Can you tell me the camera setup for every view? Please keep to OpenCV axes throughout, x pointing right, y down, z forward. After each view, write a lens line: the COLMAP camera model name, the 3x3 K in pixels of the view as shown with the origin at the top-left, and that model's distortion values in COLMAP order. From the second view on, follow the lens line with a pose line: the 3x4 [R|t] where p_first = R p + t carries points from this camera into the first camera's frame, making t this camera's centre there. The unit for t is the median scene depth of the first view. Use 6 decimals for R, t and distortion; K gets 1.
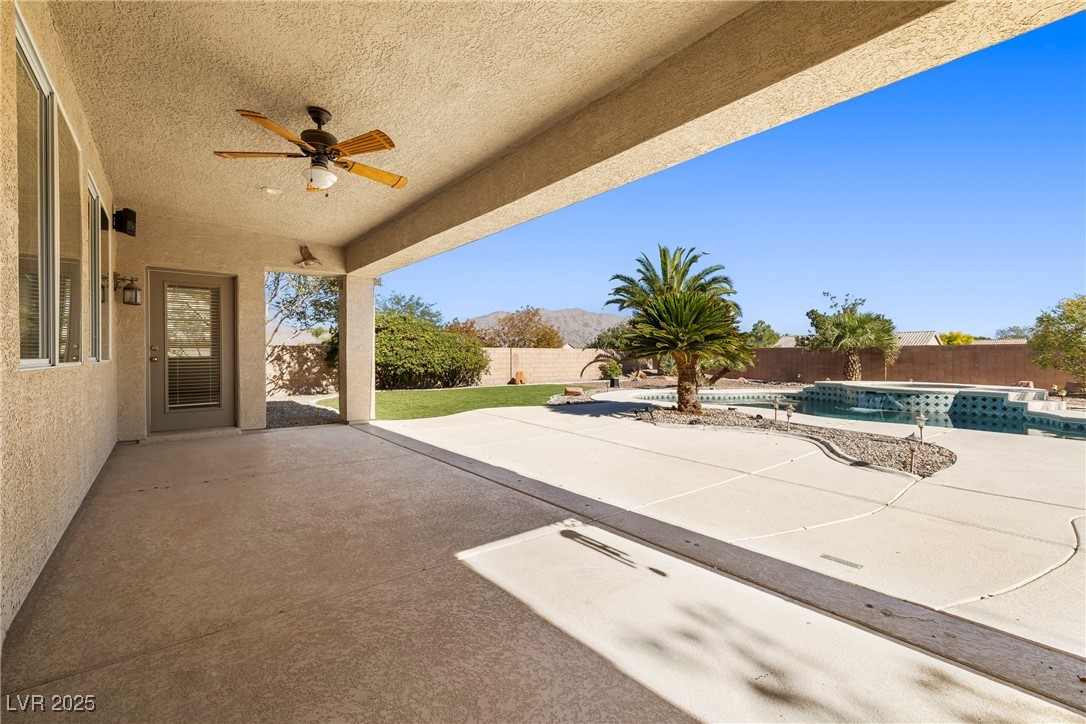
lens RADIAL K [[459.1, 0, 545.5], [0, 459.1, 361.0], [0, 0, 1]] dist [0.002304, 0.000927]
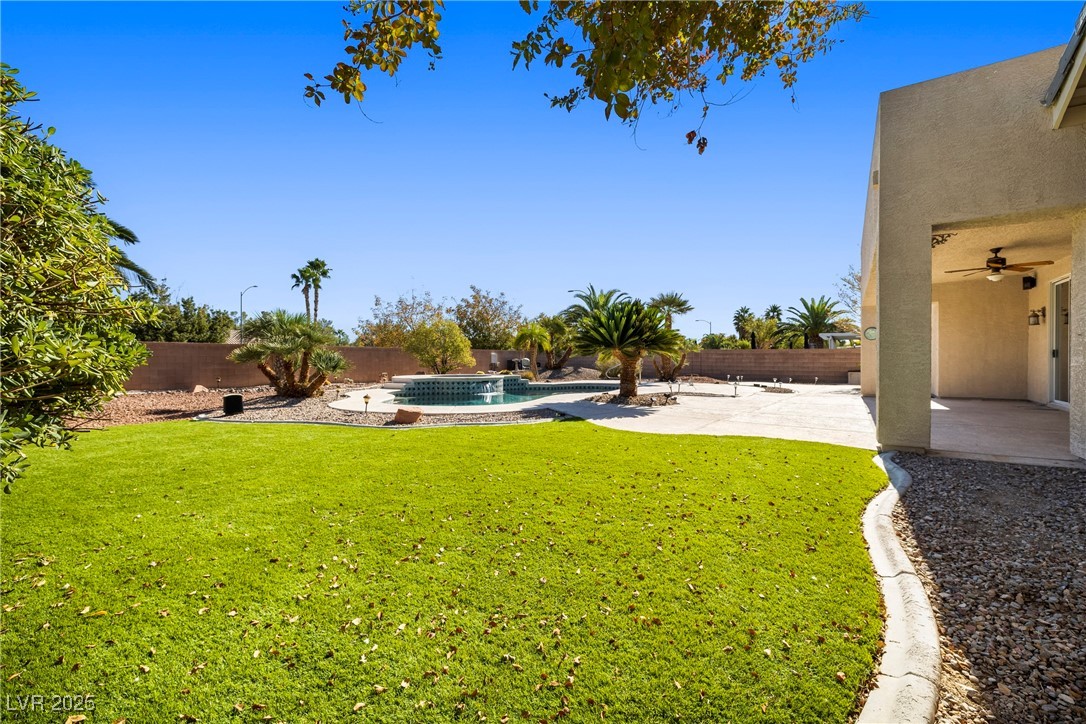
lens RADIAL K [[459.1, 0, 546.2], [0, 459.1, 361.3], [0, 0, 1]] dist [0.002304, 0.000927]
pose [[-0.292087, -0.008620, 0.956353, -0.474027], [0.009551, 0.999883, 0.011929, -0.003713], [-0.956344, 0.012619, -0.291970, 0.904952]]
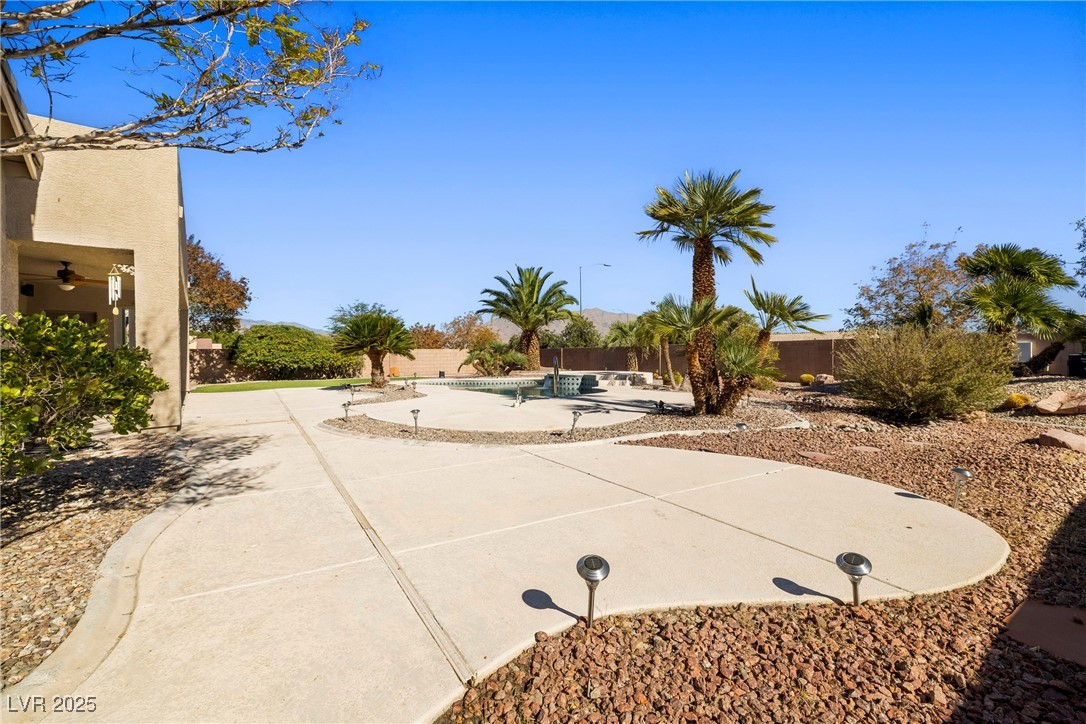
lens RADIAL K [[459.1, 0, 543.7], [0, 459.1, 358.9], [0, 0, 1]] dist [0.002304, 0.000927]
pose [[0.999057, -0.007877, -0.042692, 0.563645], [0.007631, 0.999953, -0.005922, 0.013579], [0.042736, 0.005591, 0.999071, -0.367828]]
